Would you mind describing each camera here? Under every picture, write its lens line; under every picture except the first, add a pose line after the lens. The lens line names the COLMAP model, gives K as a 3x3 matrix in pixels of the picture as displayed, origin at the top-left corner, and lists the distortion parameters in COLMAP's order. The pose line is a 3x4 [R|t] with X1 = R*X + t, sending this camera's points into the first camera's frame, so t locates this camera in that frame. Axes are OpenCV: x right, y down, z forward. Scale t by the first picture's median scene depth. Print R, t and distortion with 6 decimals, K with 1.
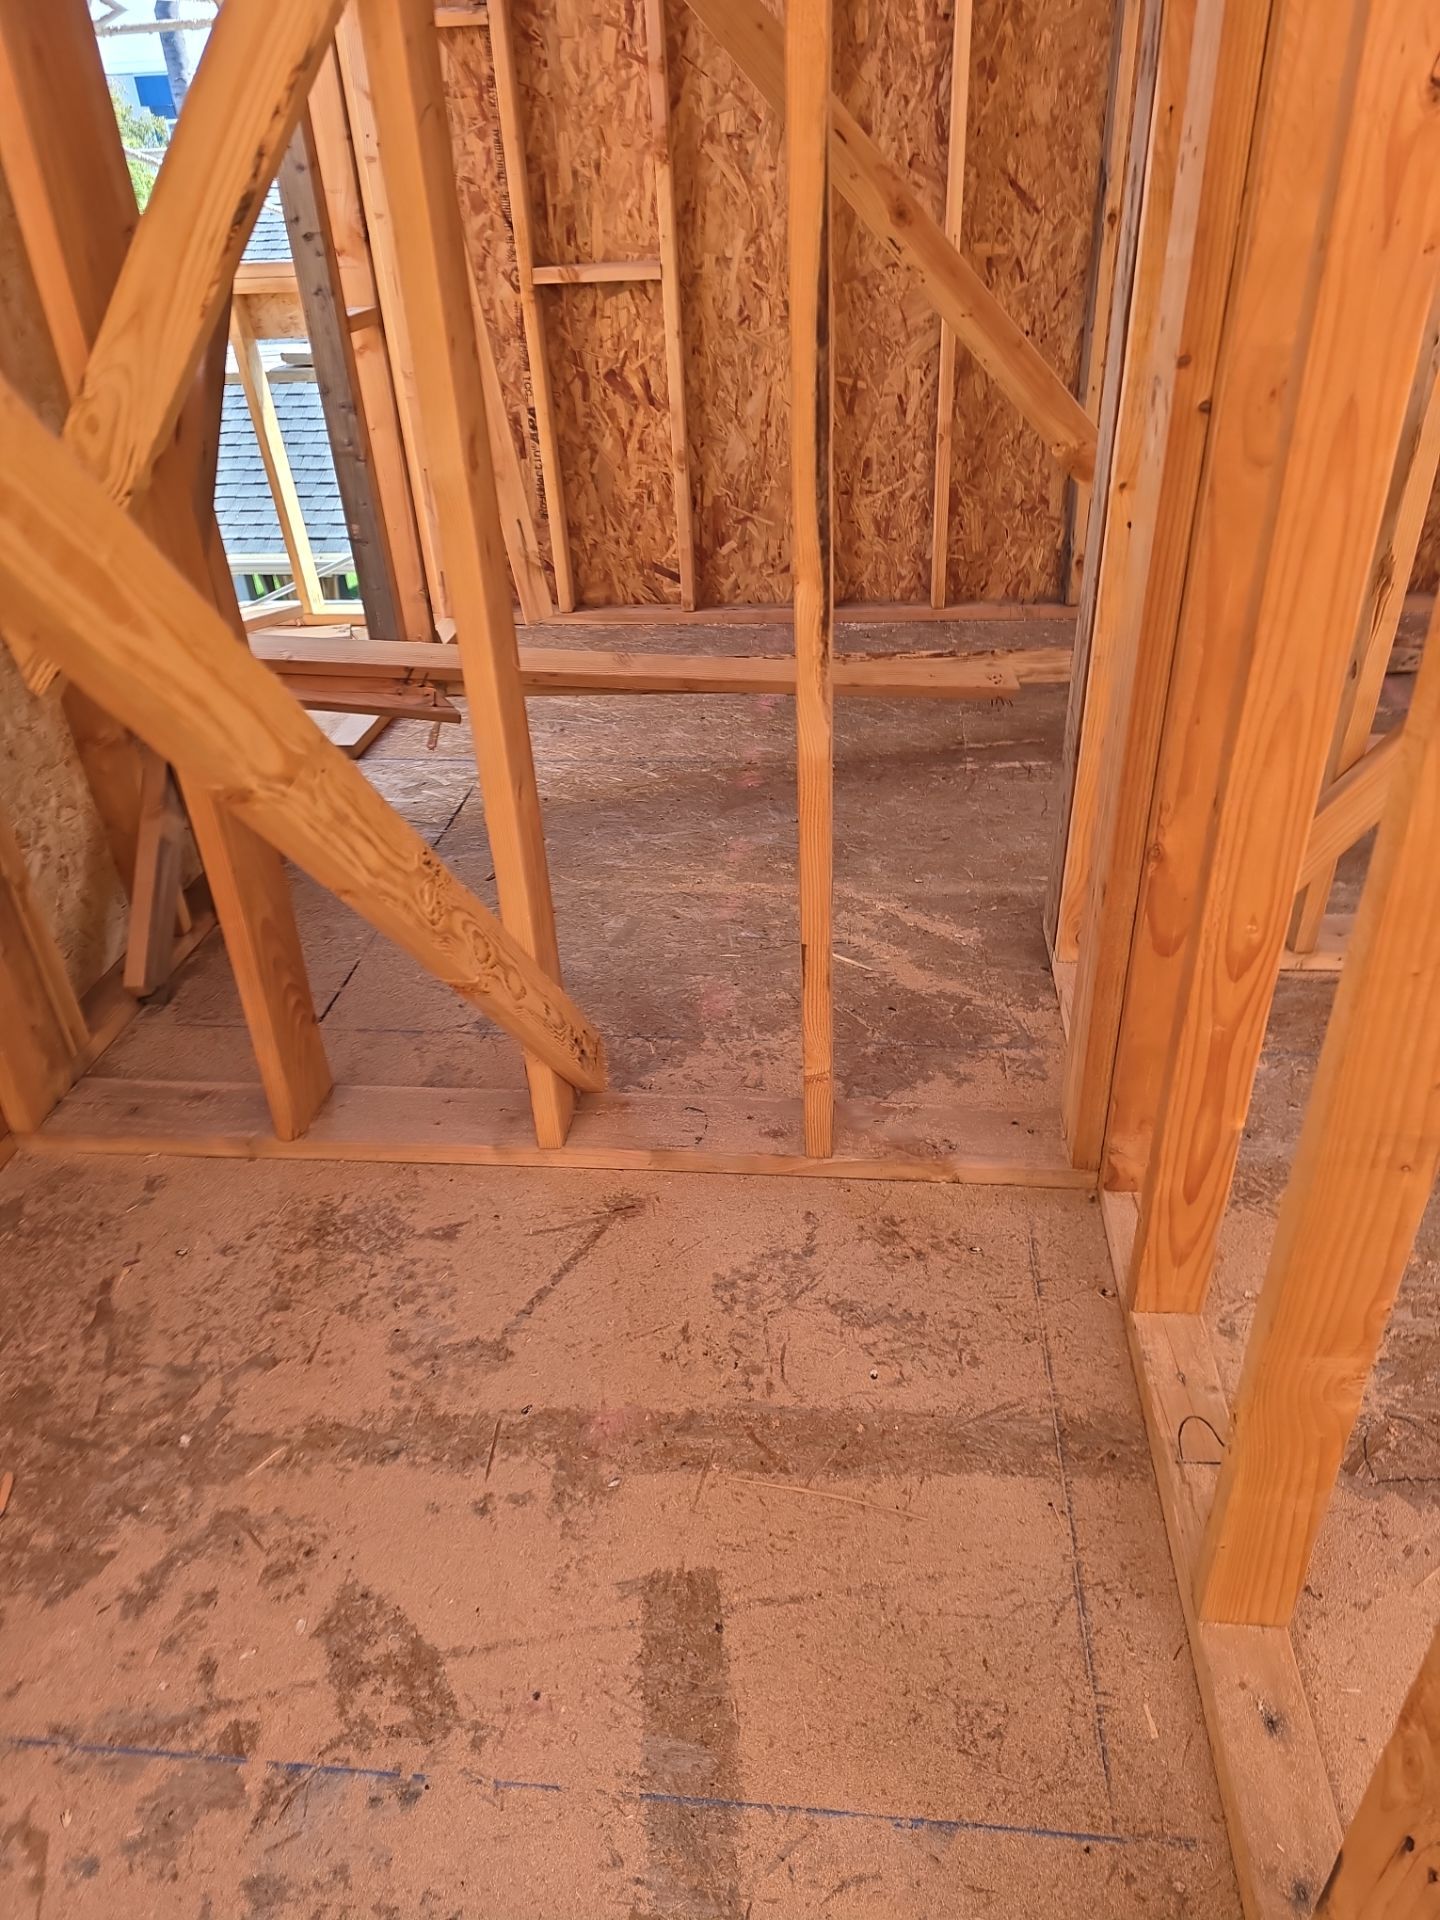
lens RADIAL K [[1288.5, 0, 723.5], [0, 1288.5, 960.9], [0, 0, 1]] dist [0.061367, -0.055666]
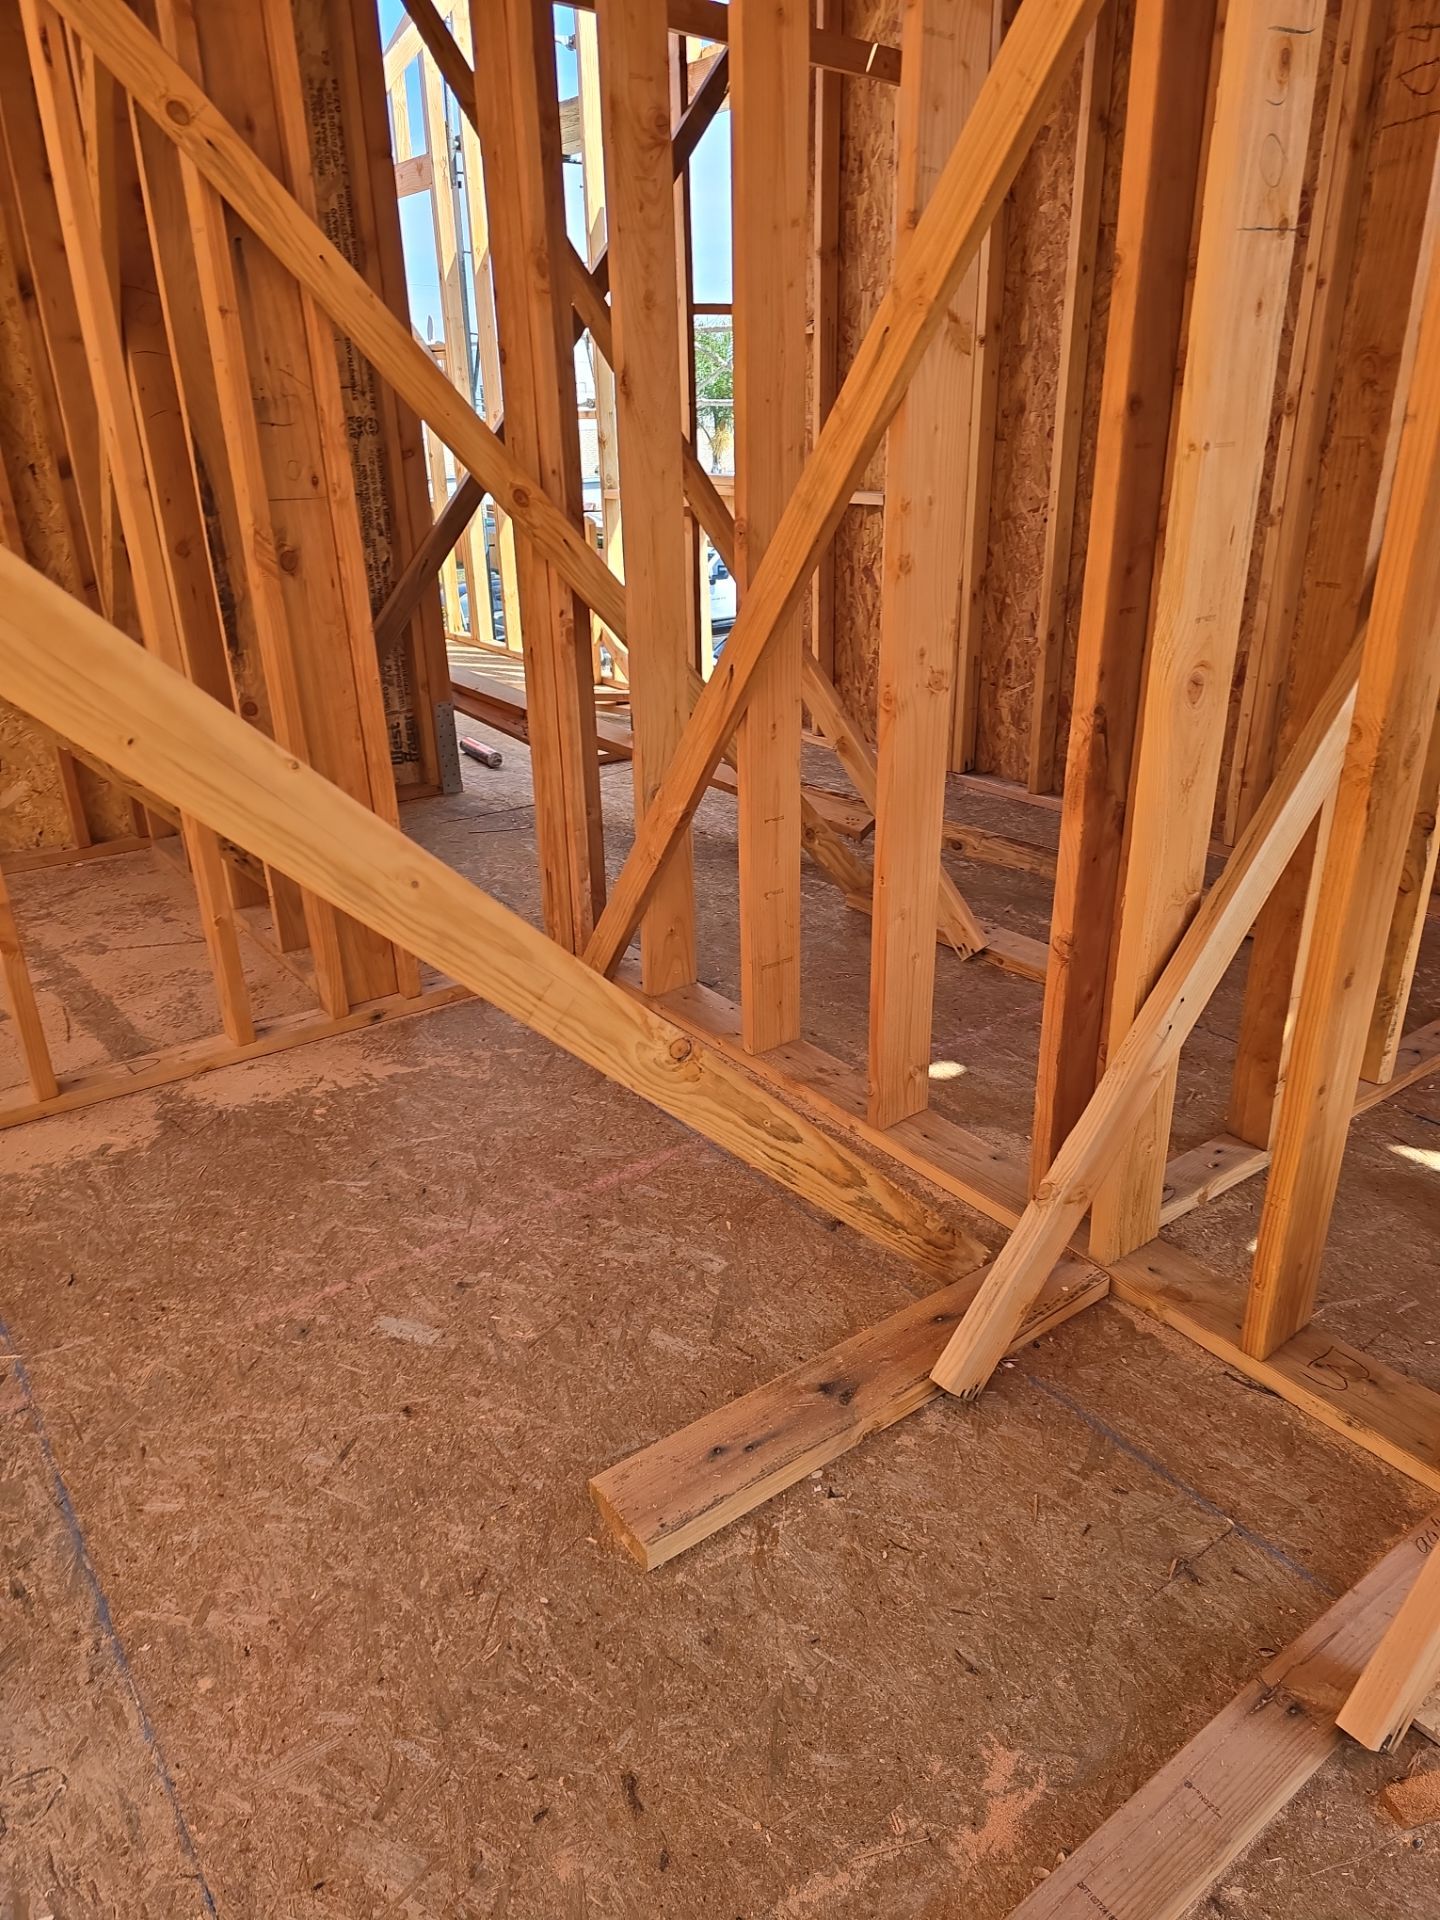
lens RADIAL K [[1288.5, 0, 720.6], [0, 1288.5, 956.0], [0, 0, 1]] dist [0.061367, -0.055666]
pose [[0.670461, 0.316788, -0.670915, 0.841479], [-0.401275, 0.915425, 0.031235, -0.071213], [0.624067, 0.248280, 0.740876, 0.023558]]
